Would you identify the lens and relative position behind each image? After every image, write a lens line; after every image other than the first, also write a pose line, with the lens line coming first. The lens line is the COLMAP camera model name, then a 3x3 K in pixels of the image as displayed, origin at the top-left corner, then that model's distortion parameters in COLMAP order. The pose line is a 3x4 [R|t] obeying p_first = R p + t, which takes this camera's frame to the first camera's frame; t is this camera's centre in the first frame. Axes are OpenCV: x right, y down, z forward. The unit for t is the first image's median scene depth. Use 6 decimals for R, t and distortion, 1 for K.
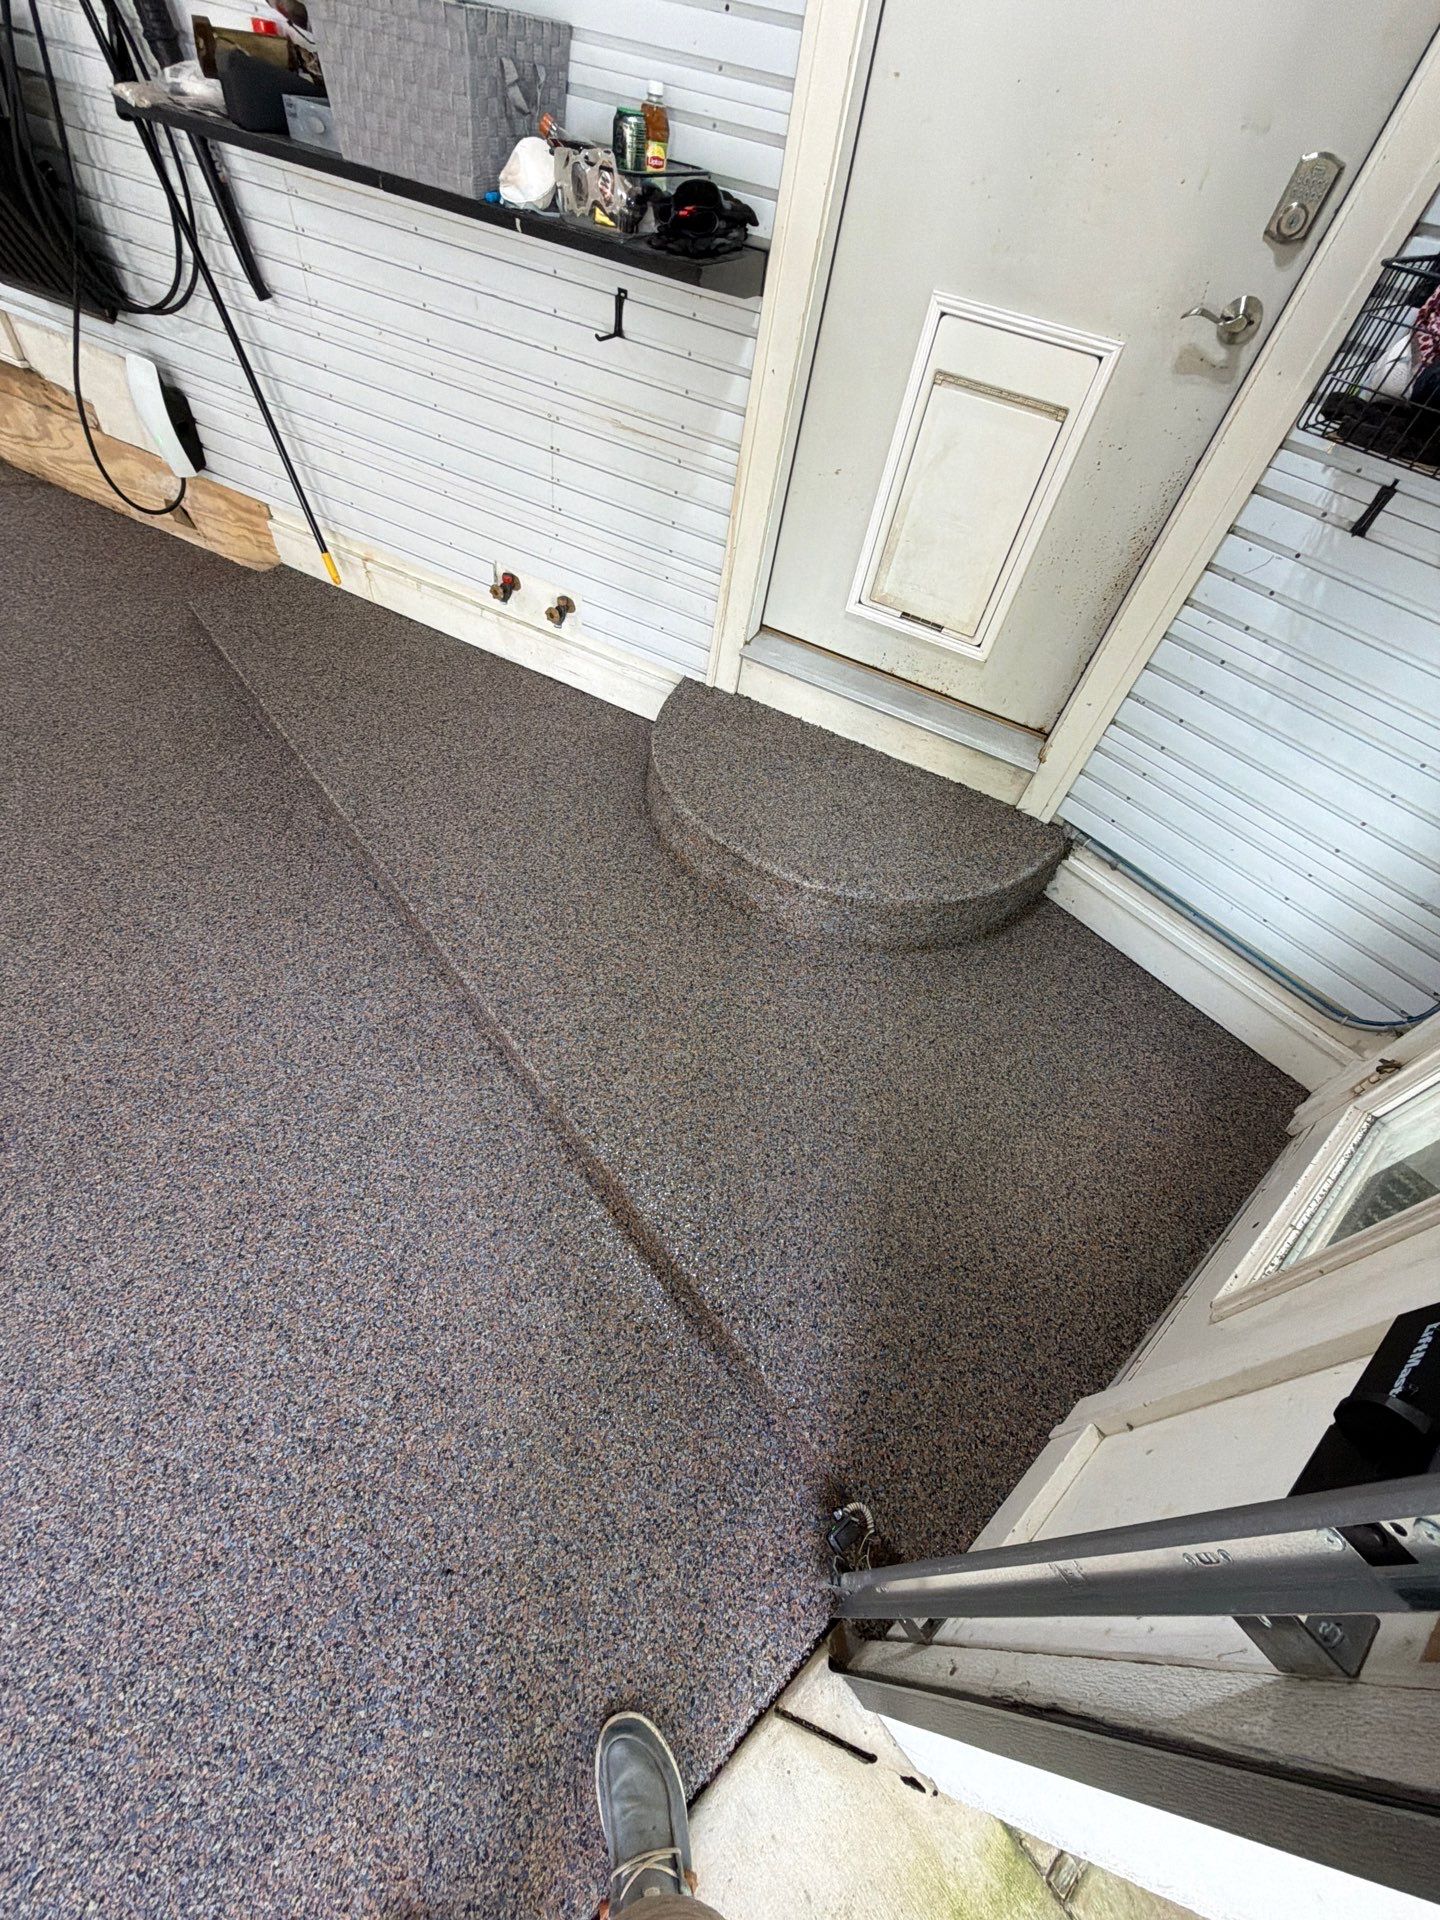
lens RADIAL K [[770.1, 0, 722.1], [0, 770.1, 957.6], [0, 0, 1]] dist [-0.000188, 0.000648]
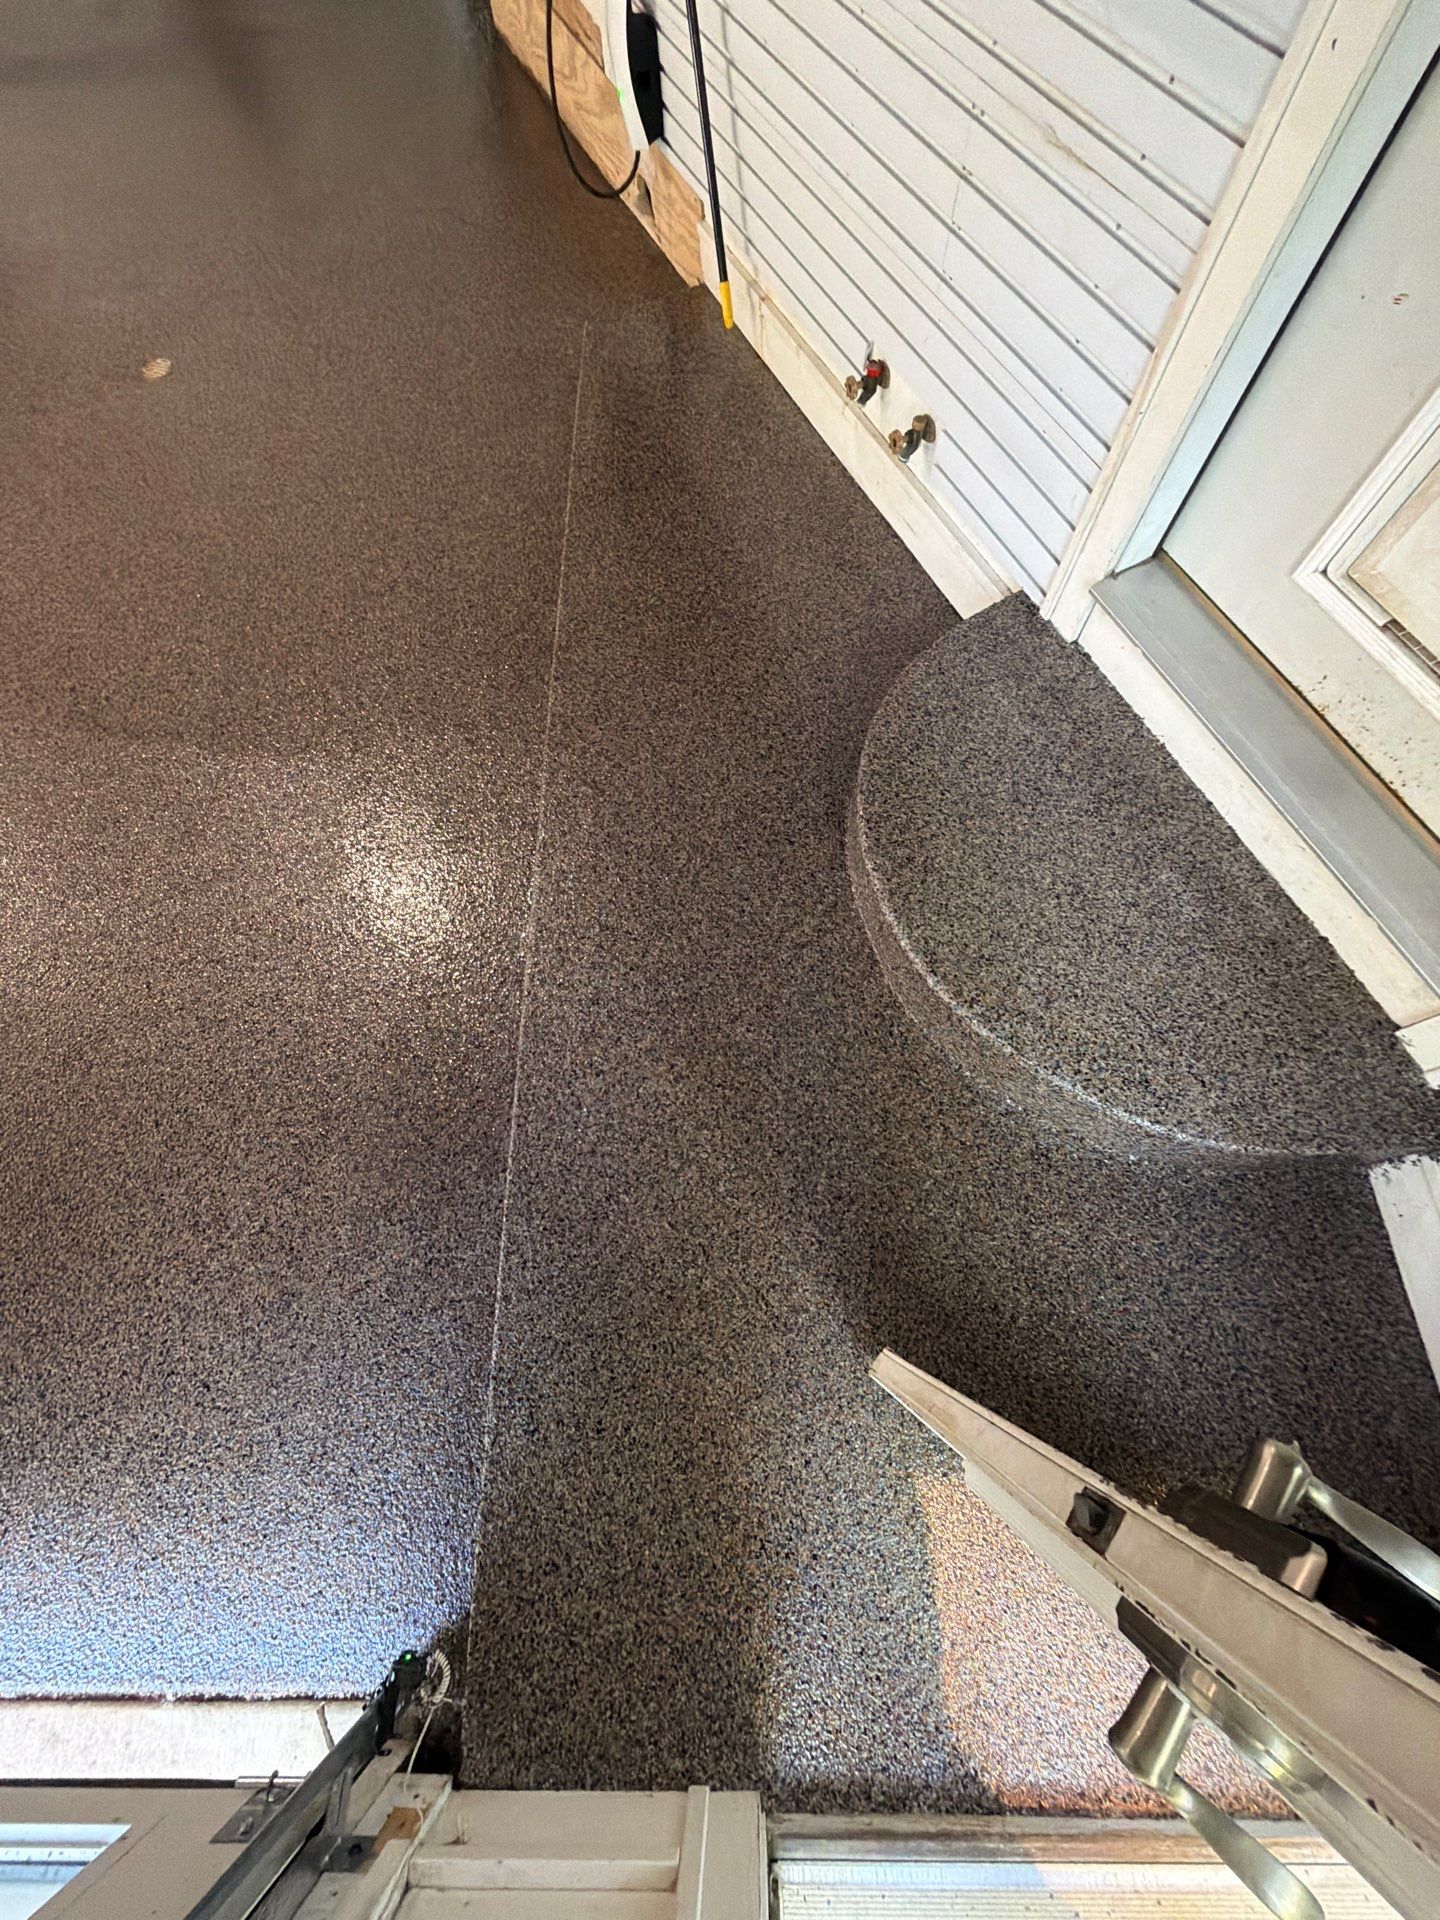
lens RADIAL K [[765.2, 0, 721.1], [0, 765.2, 957.7], [0, 0, 1]] dist [0.000187, -0.000148]
pose [[0.762759, 0.509179, -0.398667, 0.244633], [-0.378373, 0.851337, 0.363400, -0.312501], [0.524435, -0.126342, 0.842025, 0.340129]]
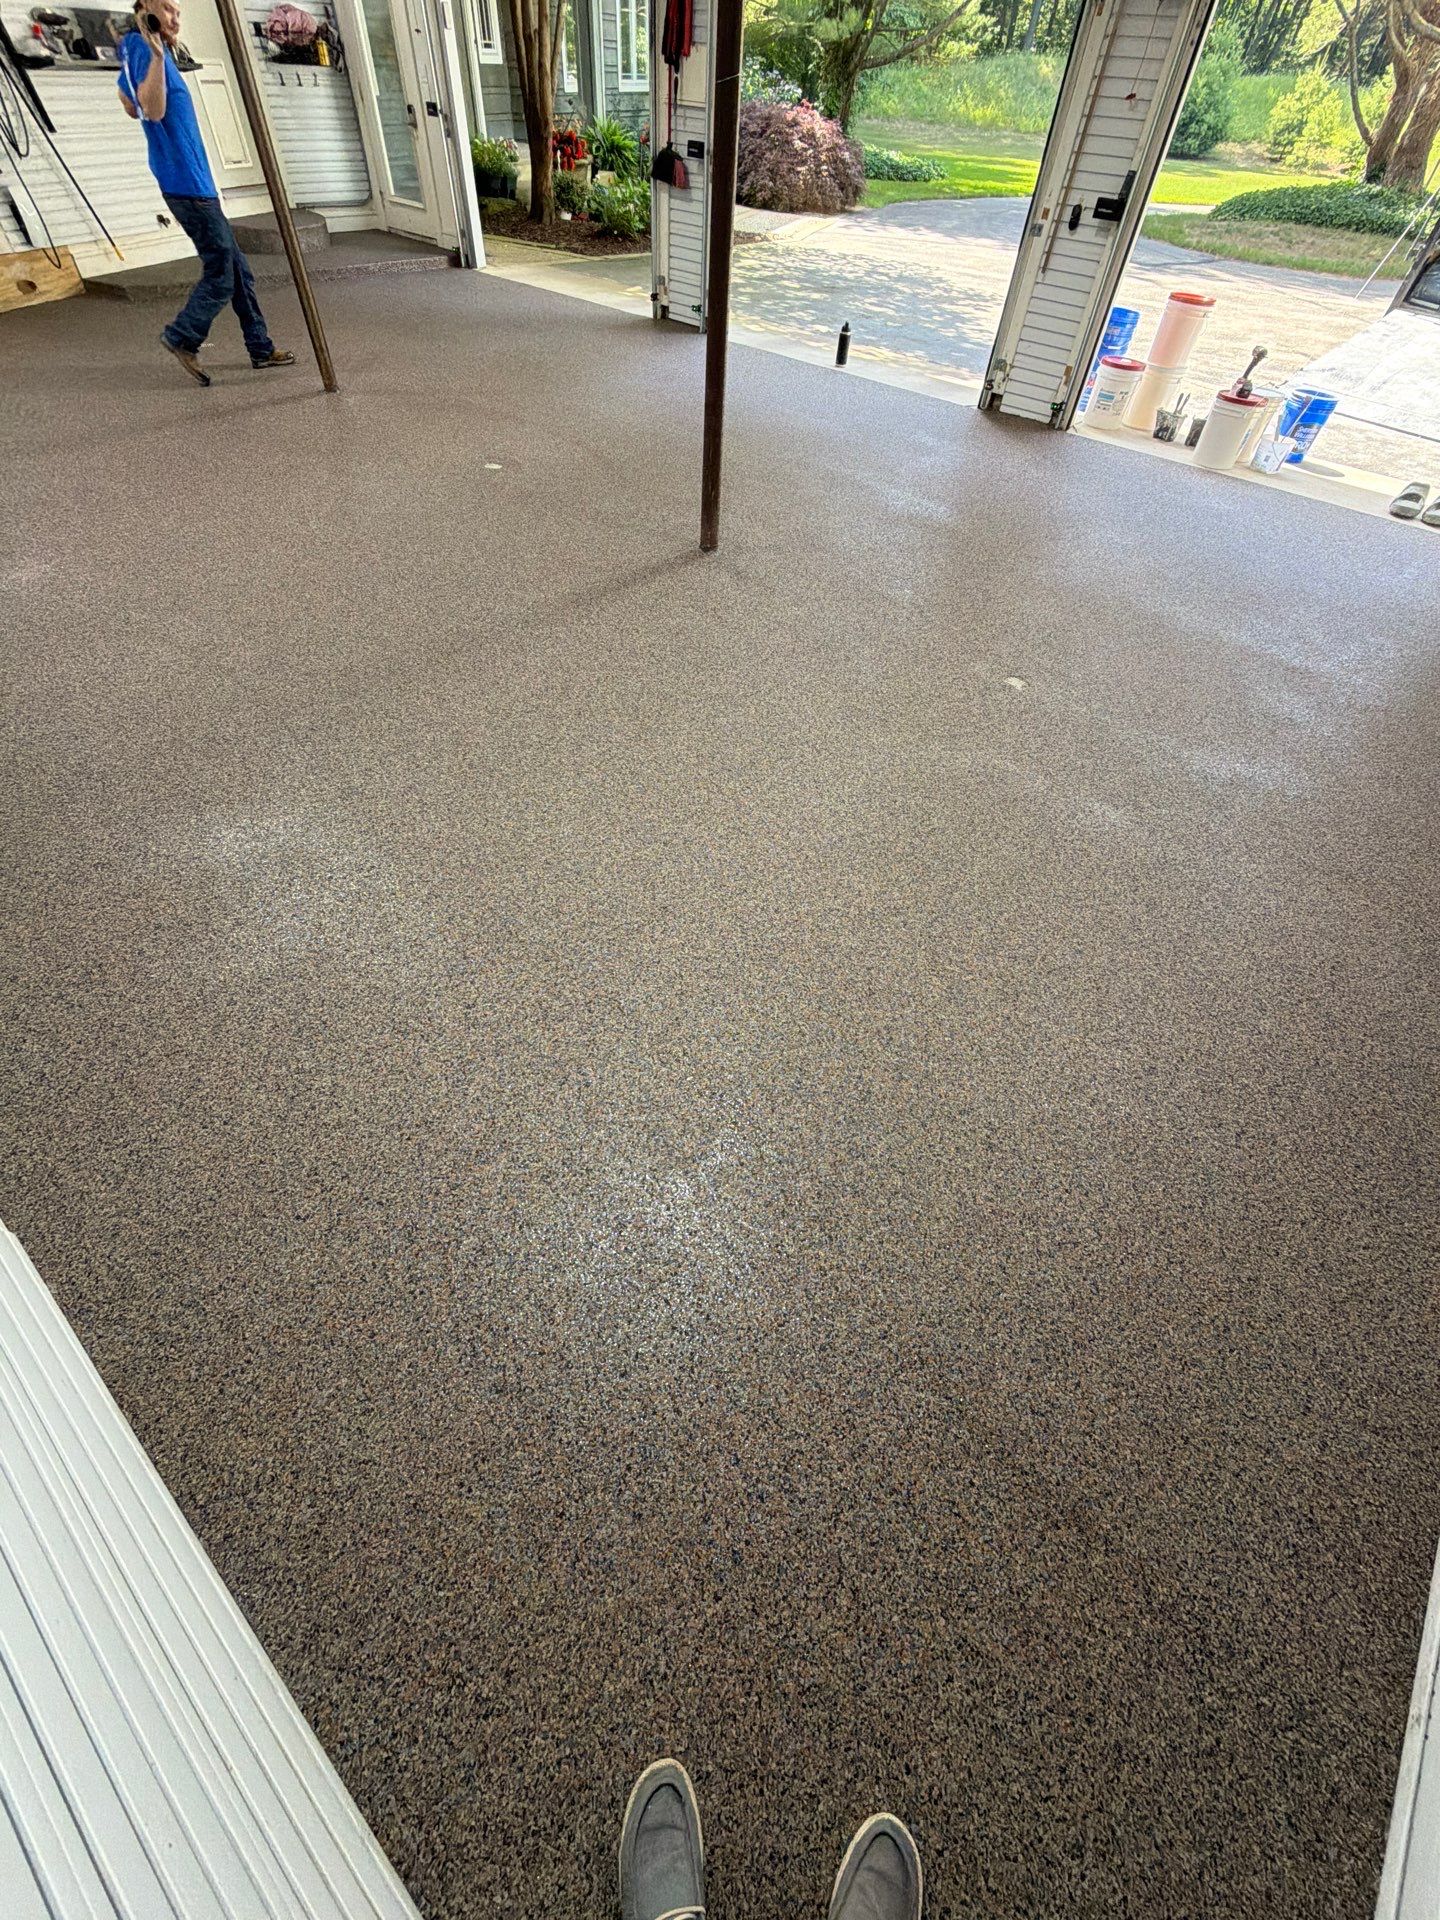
lens RADIAL K [[760.1, 0, 723.7], [0, 760.1, 955.6], [0, 0, 1]] dist [0.000669, 0.000290]
pose [[-0.161418, -0.847962, 0.504881, -5.894849], [0.693829, 0.266303, 0.669092, -0.295905], [-0.701816, 0.458304, 0.545354, -0.974658]]
